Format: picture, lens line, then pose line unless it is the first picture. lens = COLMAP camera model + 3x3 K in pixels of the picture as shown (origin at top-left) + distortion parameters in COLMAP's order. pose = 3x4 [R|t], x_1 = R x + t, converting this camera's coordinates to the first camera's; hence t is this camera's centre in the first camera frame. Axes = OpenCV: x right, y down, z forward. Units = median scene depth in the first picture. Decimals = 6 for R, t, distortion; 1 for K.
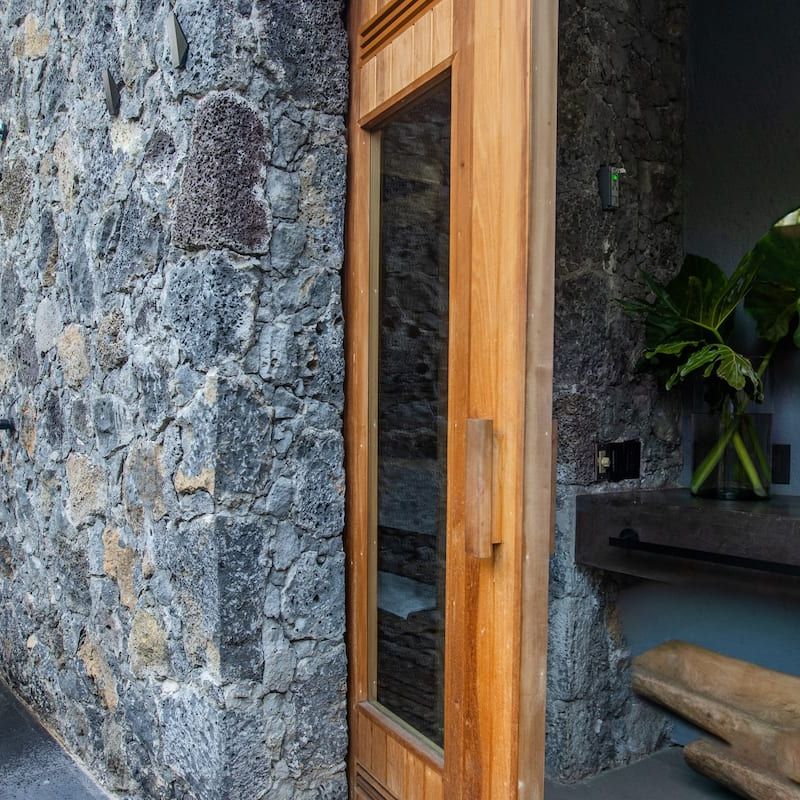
lens RADIAL K [[477.0, 0, 398.7], [0, 477.0, 438.3], [0, 0, 1]] dist [-0.020461, -0.000261]
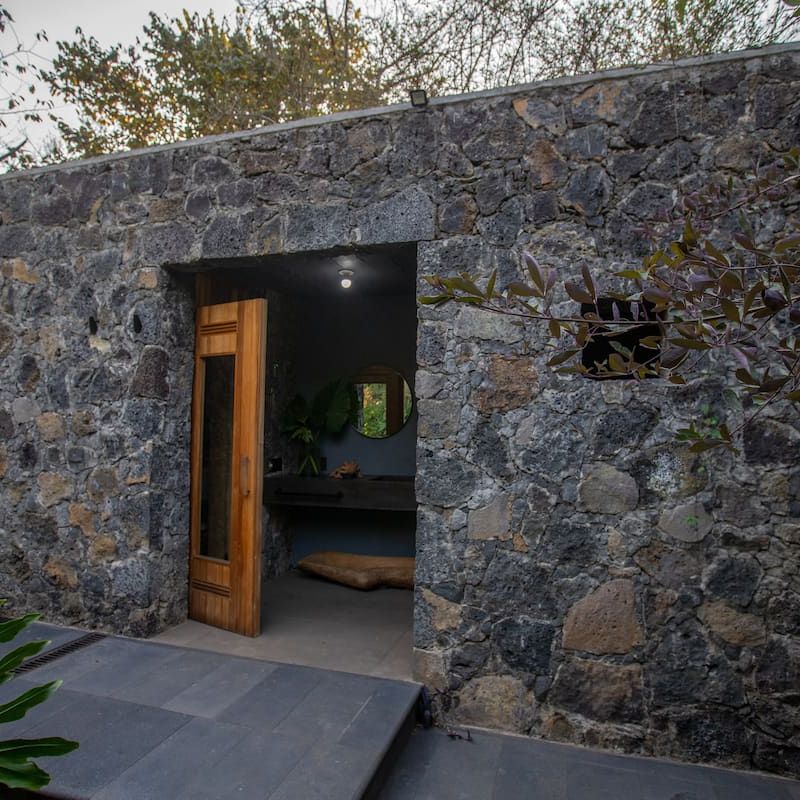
lens RADIAL K [[956.7, 0, 400.0], [0, 956.7, 400.0], [0, 0, 1]] dist [-0.005658, 0.012624]
pose [[0.814319, -0.006556, 0.580381, -2.421983], [0.003123, 0.999971, 0.006913, -0.406661], [-0.580409, -0.003817, 0.814316, -4.403929]]
